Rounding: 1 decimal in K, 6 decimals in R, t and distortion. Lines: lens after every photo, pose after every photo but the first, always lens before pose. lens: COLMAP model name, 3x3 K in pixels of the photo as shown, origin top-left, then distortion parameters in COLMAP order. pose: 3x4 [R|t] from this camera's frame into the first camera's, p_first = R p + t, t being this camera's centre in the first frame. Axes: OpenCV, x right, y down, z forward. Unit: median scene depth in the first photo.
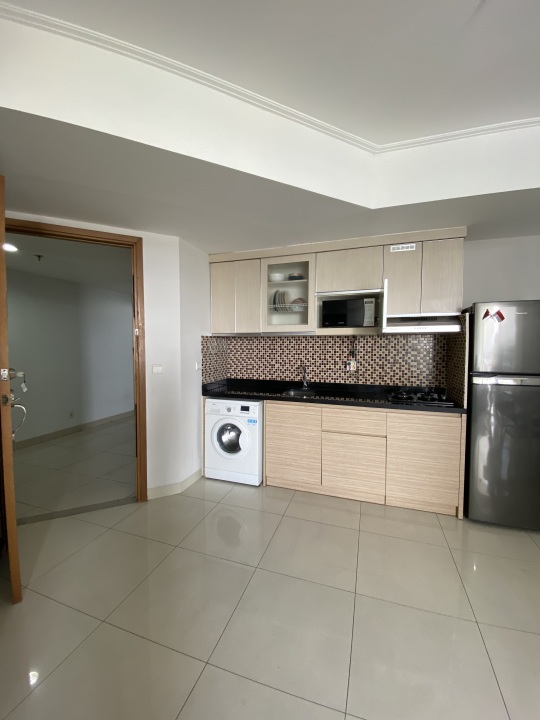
lens RADIAL K [[292.8, 0, 270.9], [0, 292.8, 359.5], [0, 0, 1]] dist [0.017935, -0.000166]
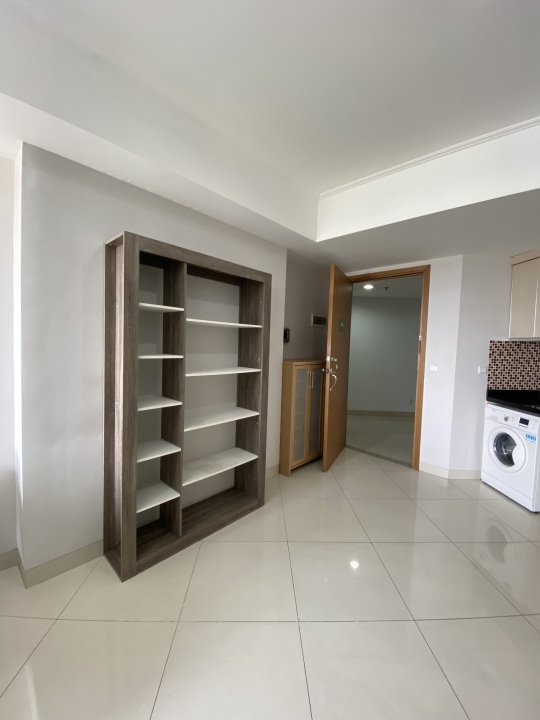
lens RADIAL K [[293.1, 0, 271.6], [0, 293.1, 358.0], [0, 0, 1]] dist [-0.015586, -0.000117]
pose [[0.357589, 0.054902, -0.932264, 0.442963], [-0.076871, 0.996613, 0.029206, 0.006577], [0.930710, 0.061220, 0.360599, -0.060606]]
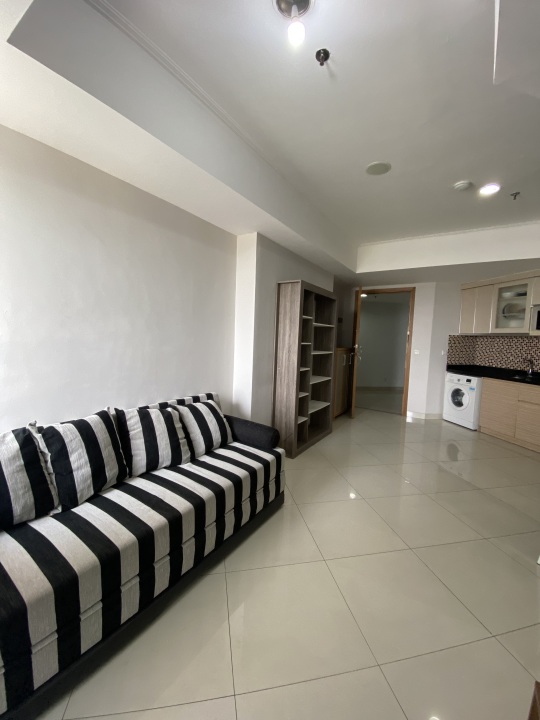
lens RADIAL K [[292.7, 0, 271.6], [0, 292.7, 361.5], [0, 0, 1]] dist [-0.012757, -0.000099]
pose [[0.507290, 0.084323, -0.857640, 0.707531], [-0.075233, 0.995735, 0.053400, 0.057550], [0.858485, 0.037433, 0.511470, -0.736036]]
